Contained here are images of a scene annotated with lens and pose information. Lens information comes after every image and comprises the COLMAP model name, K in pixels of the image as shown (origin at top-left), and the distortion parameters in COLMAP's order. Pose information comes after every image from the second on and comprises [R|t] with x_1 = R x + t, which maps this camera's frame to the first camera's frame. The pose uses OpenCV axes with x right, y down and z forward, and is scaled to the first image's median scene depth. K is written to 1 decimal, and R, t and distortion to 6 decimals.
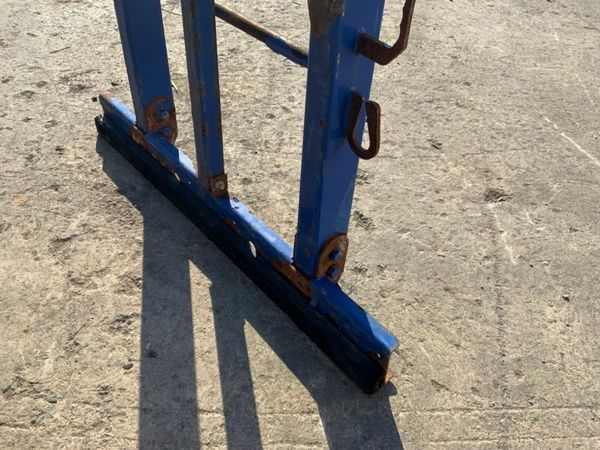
lens RADIAL K [[498.1, 0, 300.0], [0, 498.1, 225.0], [0, 0, 1]] dist [0.087780, -0.177664]
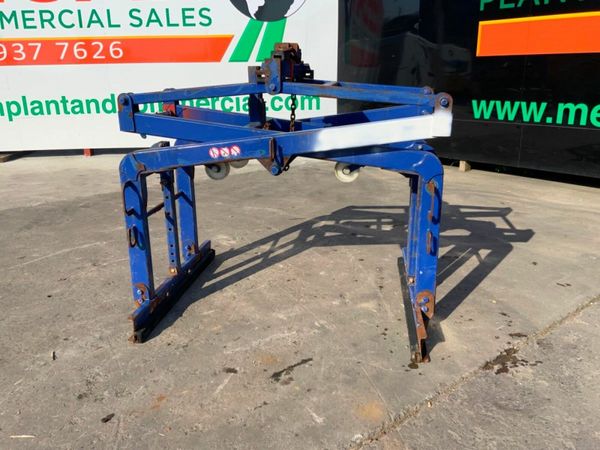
lens RADIAL K [[498.1, 0, 300.0], [0, 498.1, 225.0], [0, 0, 1]] dist [0.087780, -0.177664]
pose [[-0.654533, -0.269966, 0.706190, -2.066979], [0.486832, 0.564144, 0.666885, -1.426509], [-0.578429, 0.780295, -0.237823, 0.985553]]
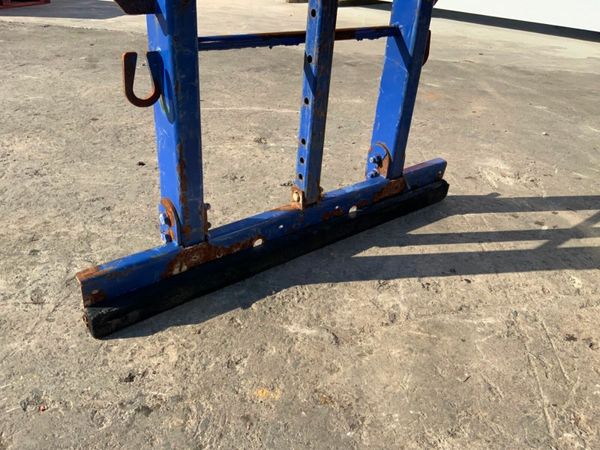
lens RADIAL K [[494.9, 0, 299.9], [0, 494.9, 229.0], [0, 0, 1]] dist [0.118574, -0.249932]
pose [[0.025122, -0.546992, 0.836761, -1.029850], [0.617662, 0.666638, 0.417238, -0.463178], [-0.786042, 0.506353, 0.354604, 0.620741]]
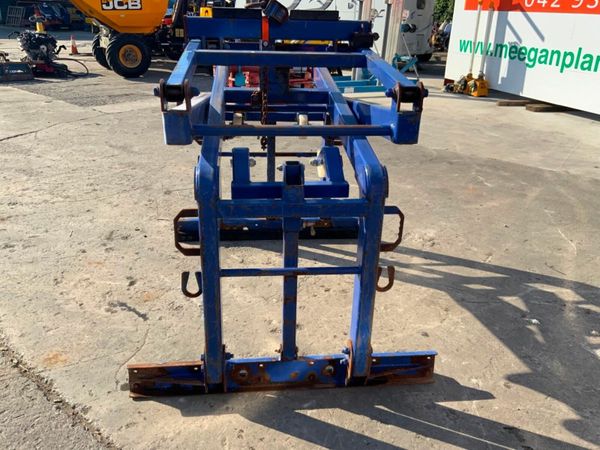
lens RADIAL K [[498.1, 0, 300.0], [0, 498.1, 225.0], [0, 0, 1]] dist [0.087780, -0.177664]
pose [[0.579596, -0.363727, 0.729226, -1.852563], [0.549323, 0.835372, -0.019936, 0.077975], [-0.601924, 0.412136, 0.683982, -0.781244]]
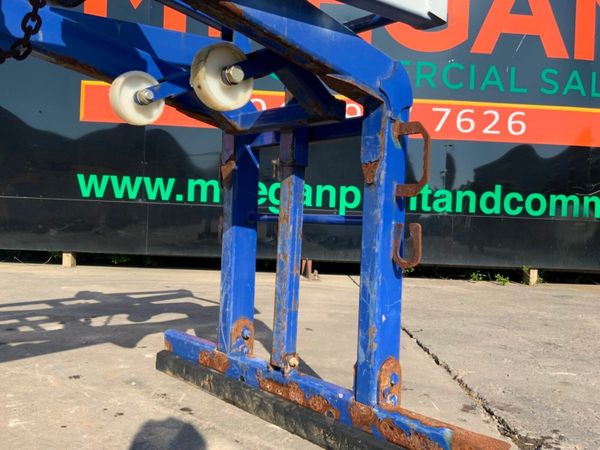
lens RADIAL K [[498.1, 0, 300.0], [0, 498.1, 225.0], [0, 0, 1]] dist [0.087780, -0.177664]
pose [[-0.992443, -0.102434, -0.067565, -0.879394], [-0.121191, 0.731828, 0.670627, -0.545308], [-0.019249, 0.673747, -0.738711, 0.950494]]
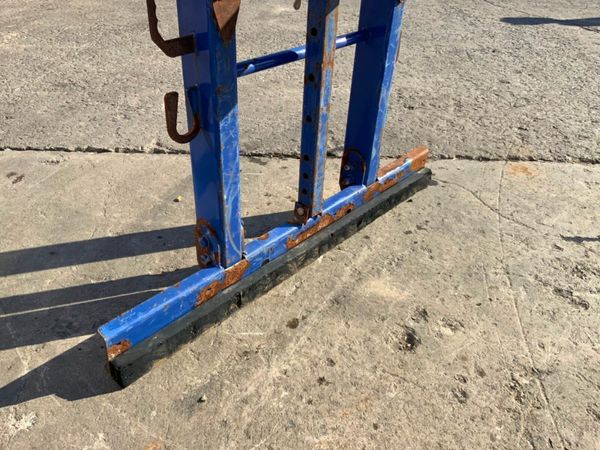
lens RADIAL K [[494.9, 0, 299.9], [0, 494.9, 229.0], [0, 0, 1]] dist [0.118574, -0.249932]
pose [[0.107240, 0.533877, -0.838734, -0.097737], [-0.697994, 0.641183, 0.318885, 0.065841], [0.708028, 0.551235, 0.441403, -0.036773]]
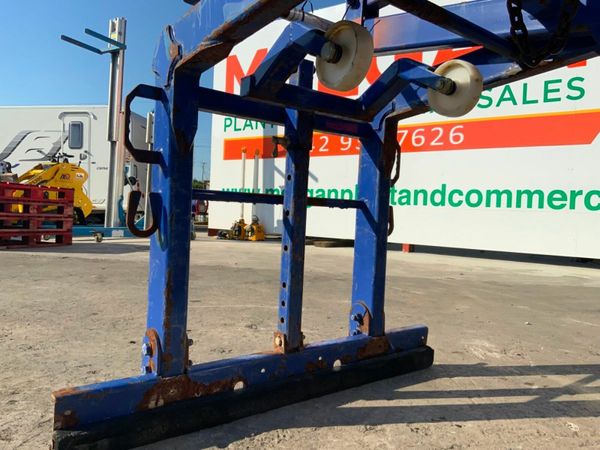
lens RADIAL K [[498.1, 0, 300.0], [0, 498.1, 225.0], [0, 0, 1]] dist [0.087780, -0.177664]
pose [[0.022084, -0.083748, 0.996242, -1.166208], [0.635110, 0.770755, 0.050714, -0.308057], [-0.772106, 0.631603, 0.070210, 0.687013]]
